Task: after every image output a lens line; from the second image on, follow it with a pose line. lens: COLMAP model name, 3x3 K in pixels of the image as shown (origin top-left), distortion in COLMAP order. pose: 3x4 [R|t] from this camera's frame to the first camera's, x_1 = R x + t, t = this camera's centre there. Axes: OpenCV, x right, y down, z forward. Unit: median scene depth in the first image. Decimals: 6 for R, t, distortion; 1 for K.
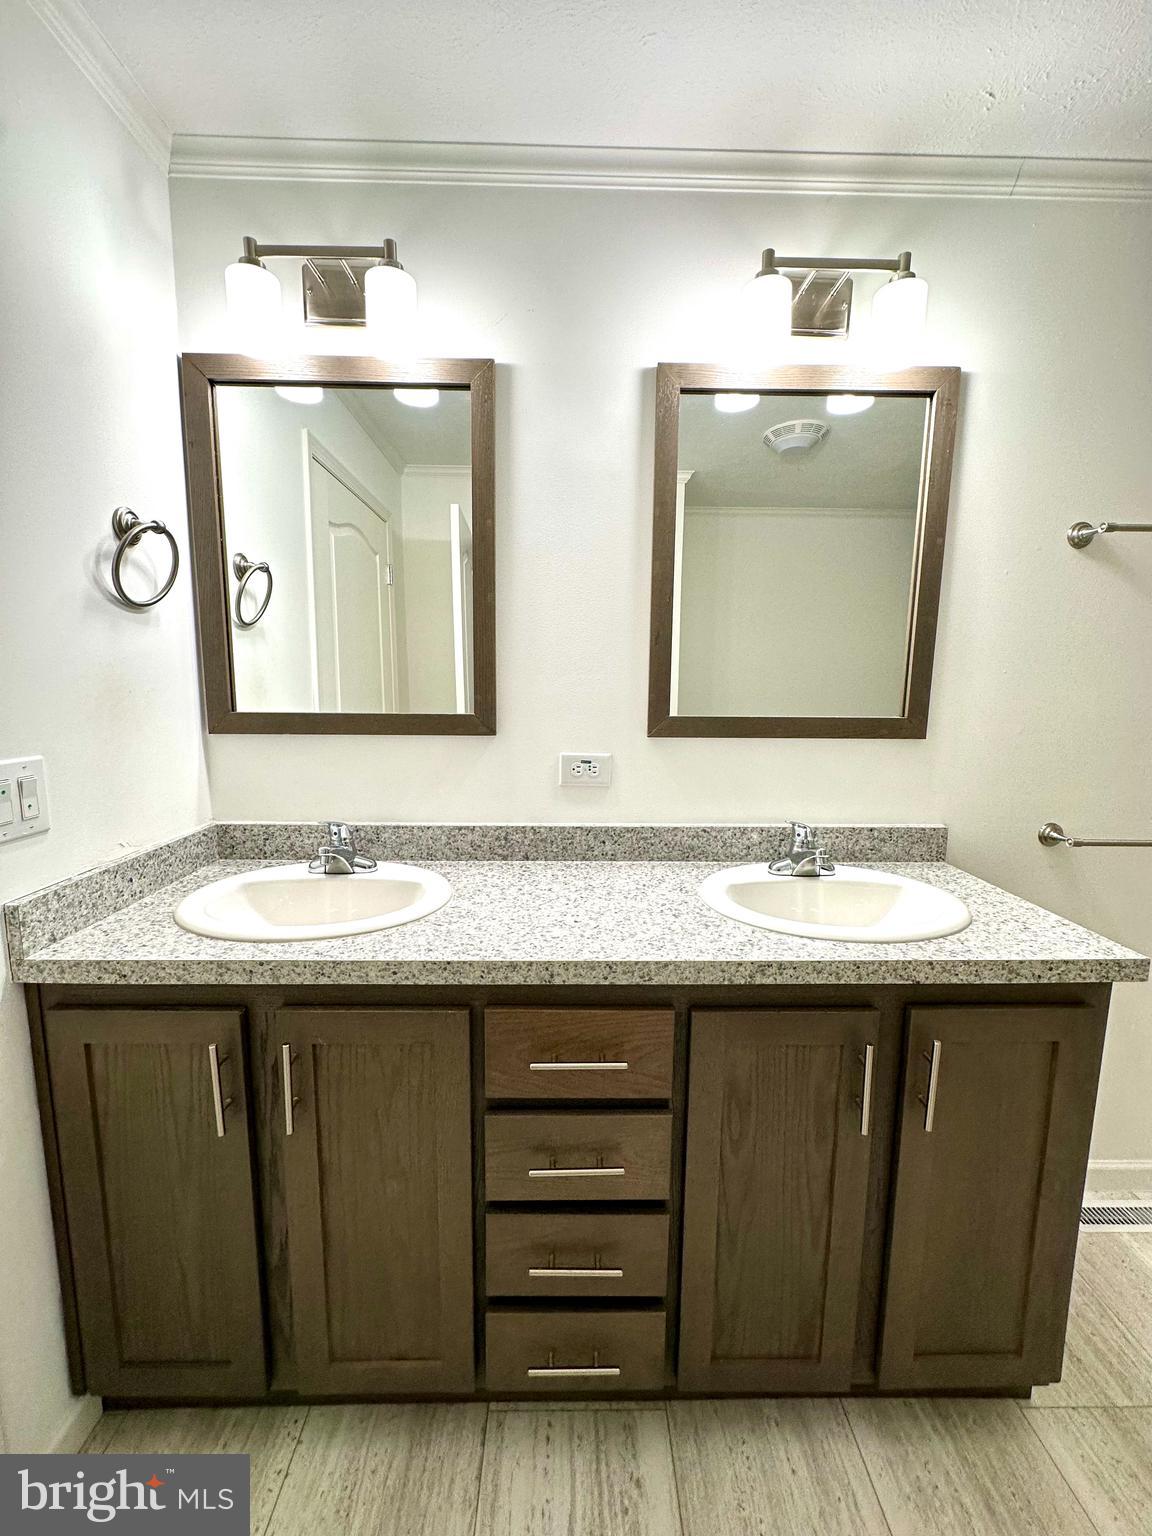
lens RADIAL K [[615.2, 0, 576.4], [0, 615.2, 767.3], [0, 0, 1]] dist [-0.001902, 0.000276]
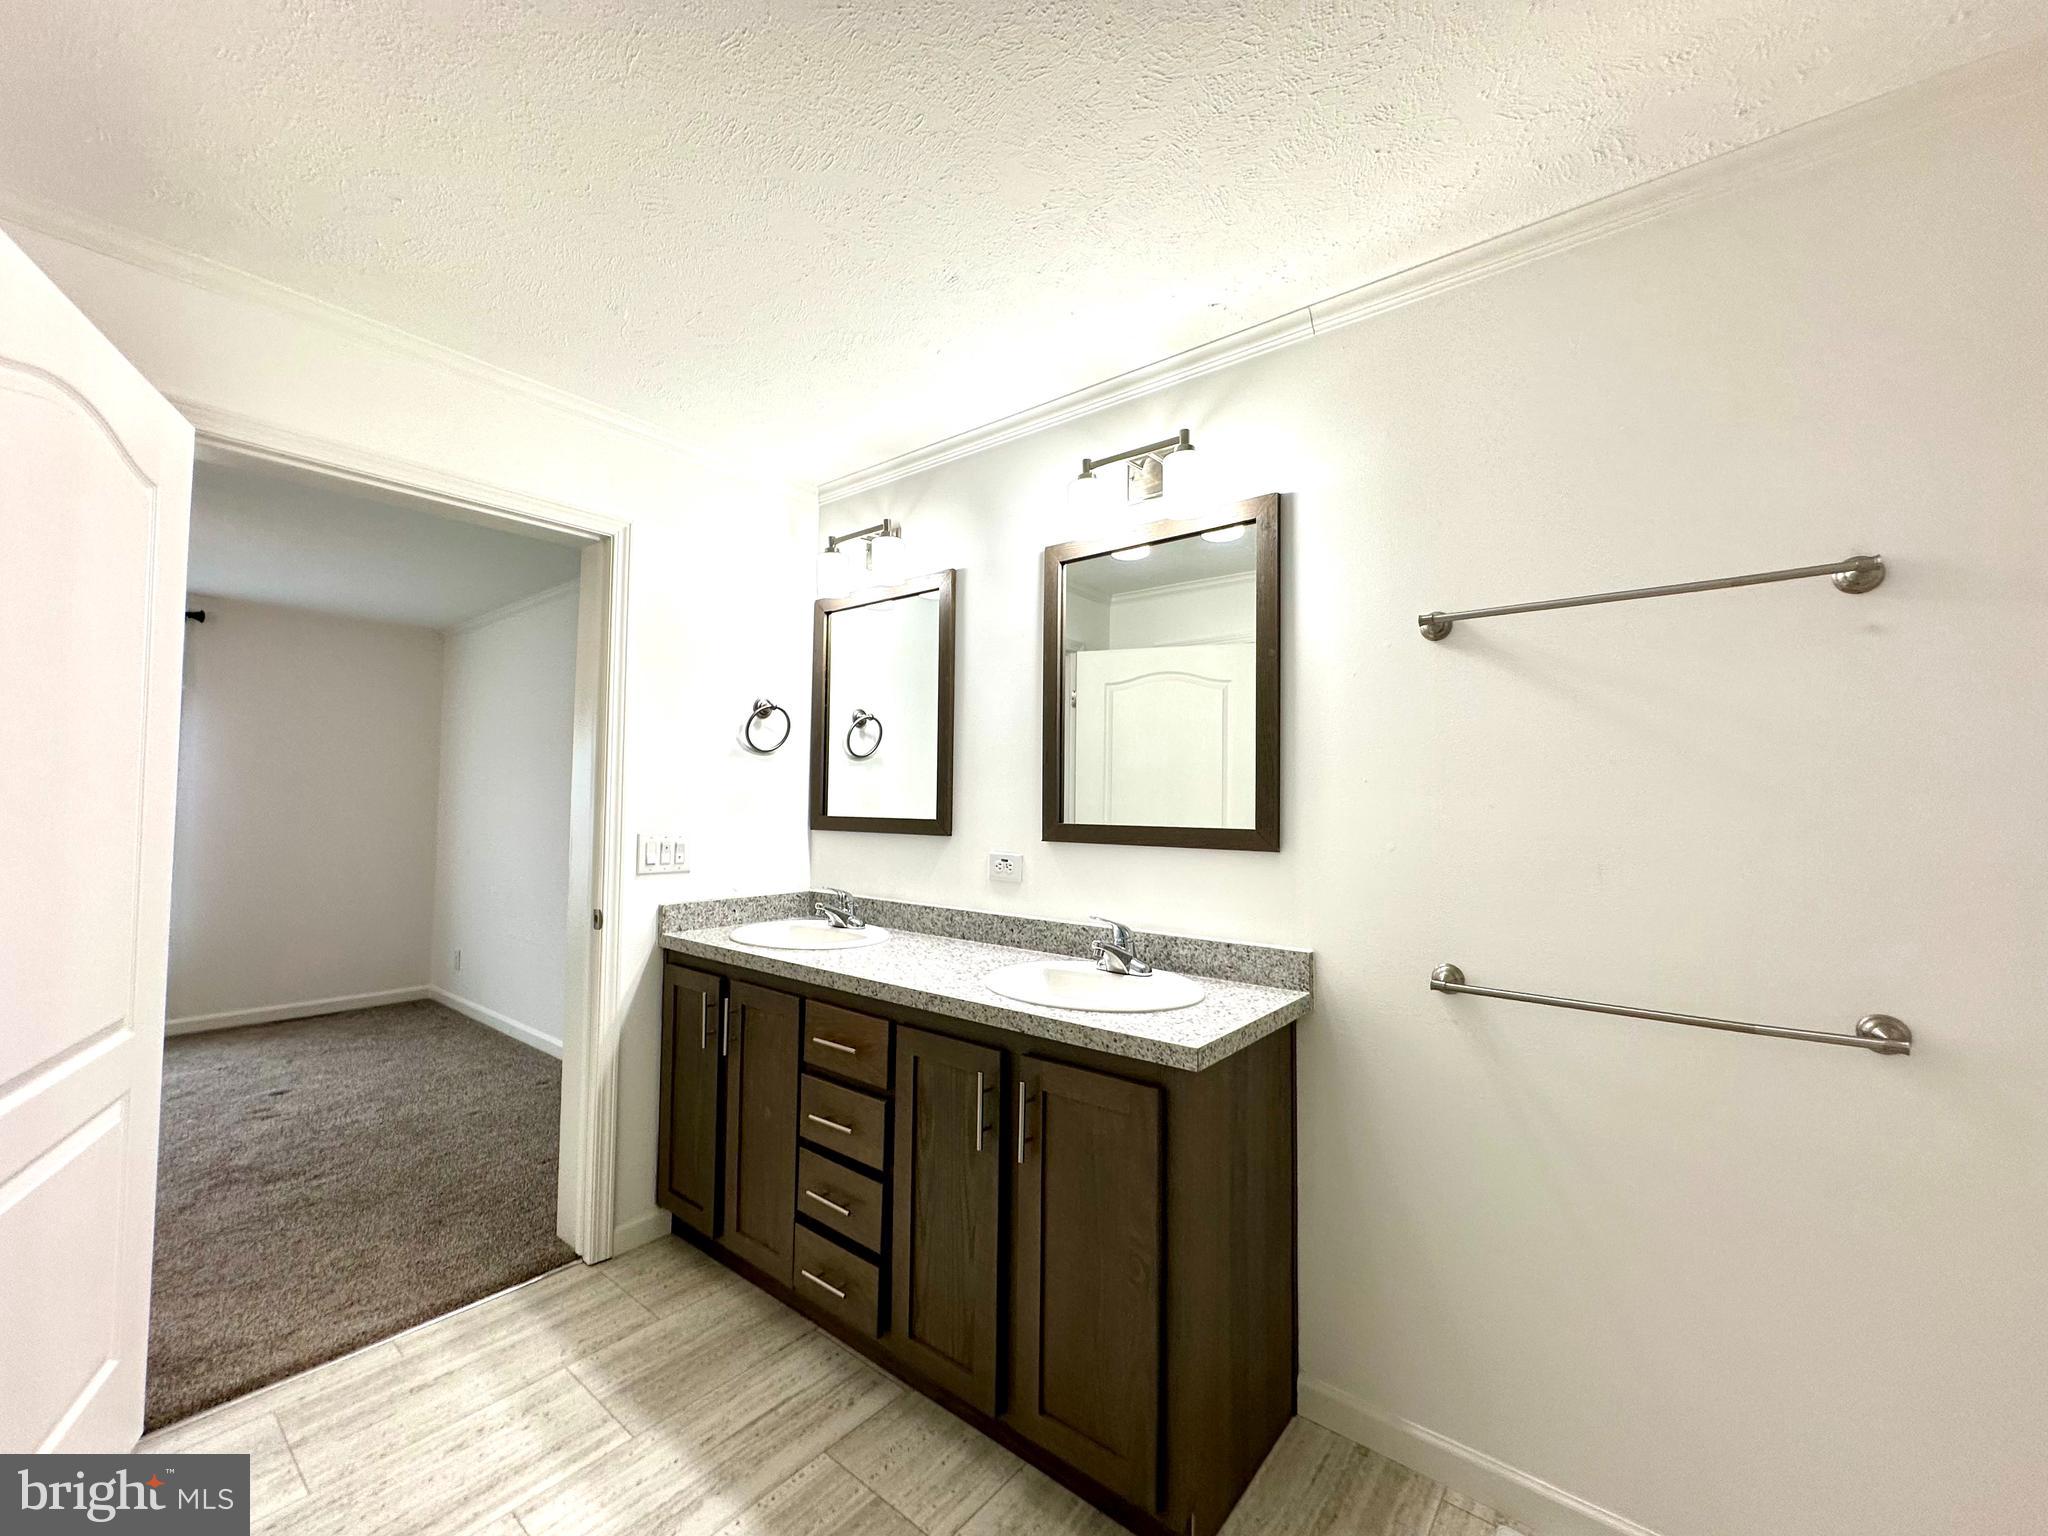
lens RADIAL K [[820.2, 0, 1021.4], [0, 820.2, 767.2], [0, 0, 1]] dist [-0.001902, 0.000276]
pose [[0.769863, -0.026962, -0.637640, 1.358912], [-0.090890, 0.984292, -0.151358, 0.065696], [0.631704, 0.174480, 0.755319, -0.280724]]
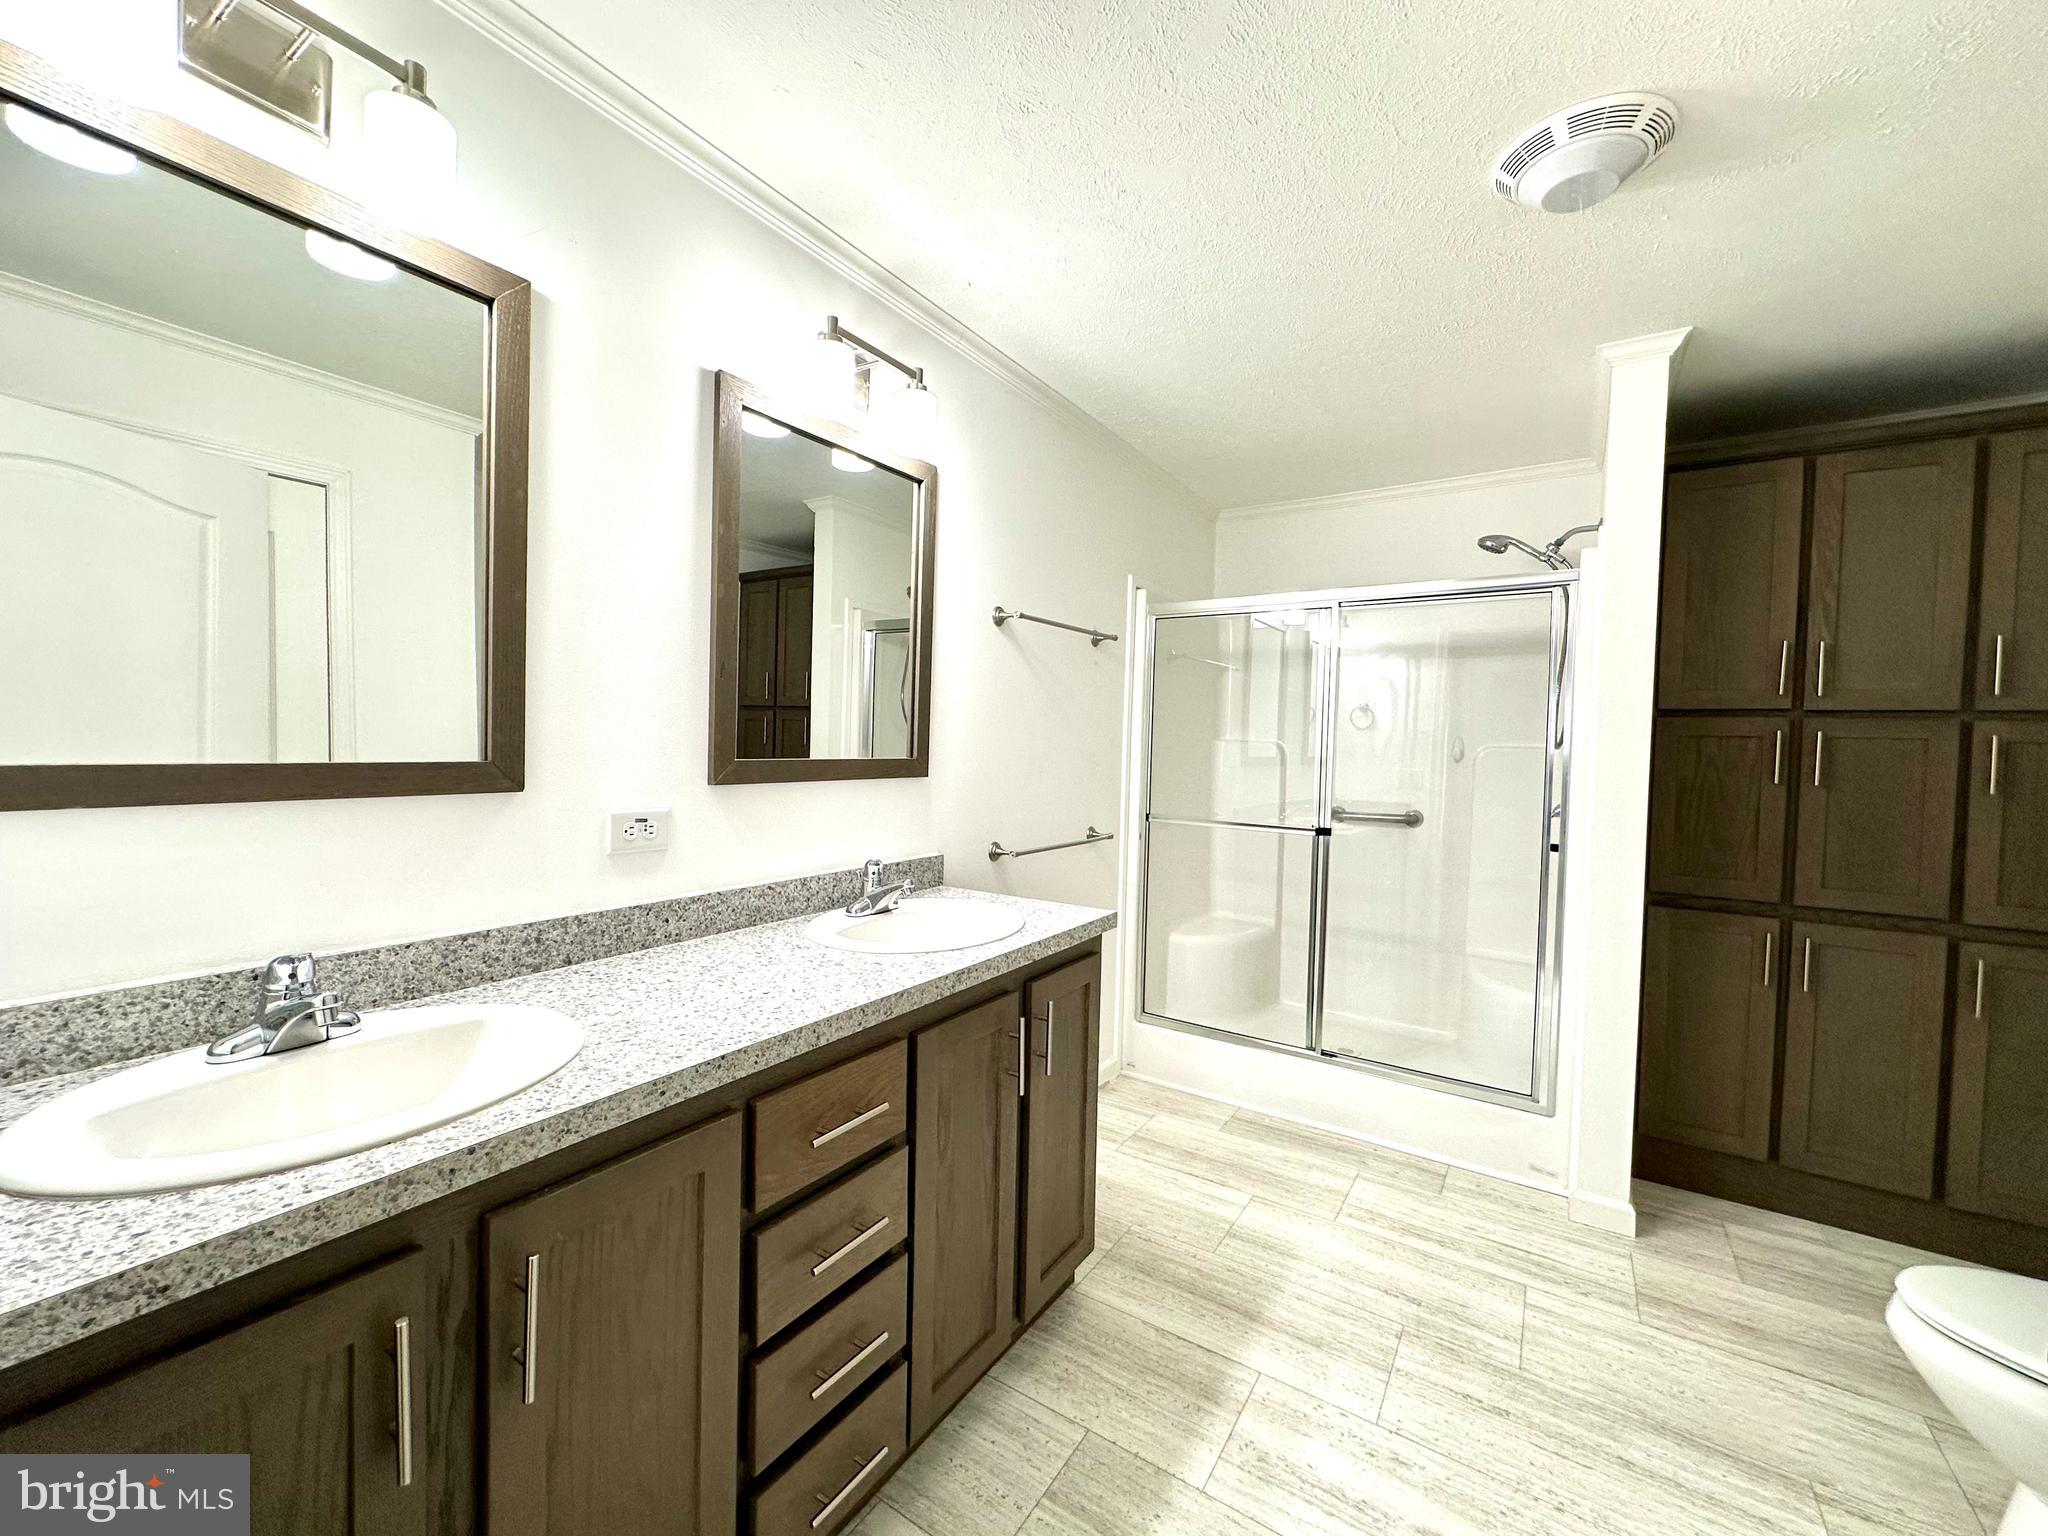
lens RADIAL K [[820.2, 0, 1021.4], [0, 820.2, 767.2], [0, 0, 1]] dist [-0.001902, 0.000276]
pose [[0.563810, -0.022769, 0.825591, -0.723350], [0.093254, 0.994982, -0.036244, 0.008550], [-0.820623, 0.097424, 0.563104, 0.018817]]
